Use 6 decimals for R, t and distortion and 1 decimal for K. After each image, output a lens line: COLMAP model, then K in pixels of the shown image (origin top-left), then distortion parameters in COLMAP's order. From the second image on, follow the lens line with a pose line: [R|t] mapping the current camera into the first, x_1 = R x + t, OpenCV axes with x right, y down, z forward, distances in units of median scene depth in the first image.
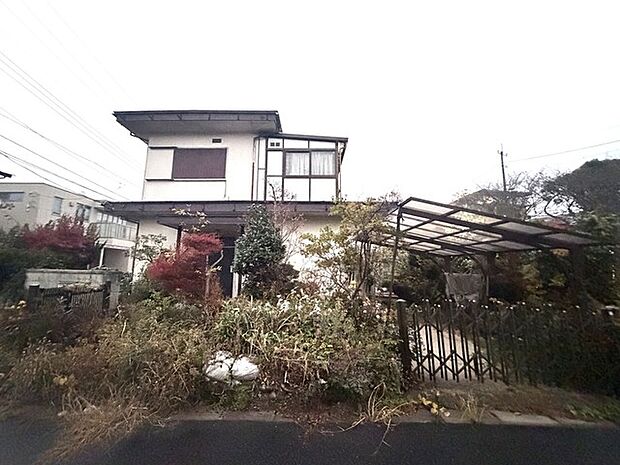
lens RADIAL K [[247.6, 0, 308.2], [0, 247.6, 231.1], [0, 0, 1]] dist [-0.001336, 0.000265]
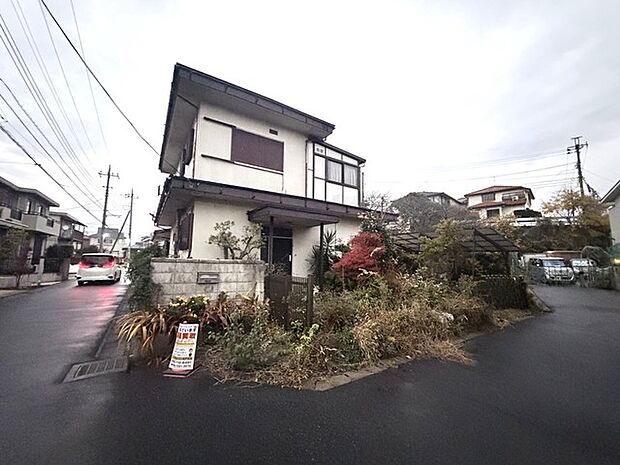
lens RADIAL K [[247.6, 0, 309.8], [0, 247.6, 232.4], [0, 0, 1]] dist [-0.001336, 0.000265]
pose [[0.821489, 0.066597, 0.566323, -0.812500], [-0.105287, 0.993795, 0.035860, -0.007208], [-0.560421, -0.089085, 0.823403, 0.043933]]
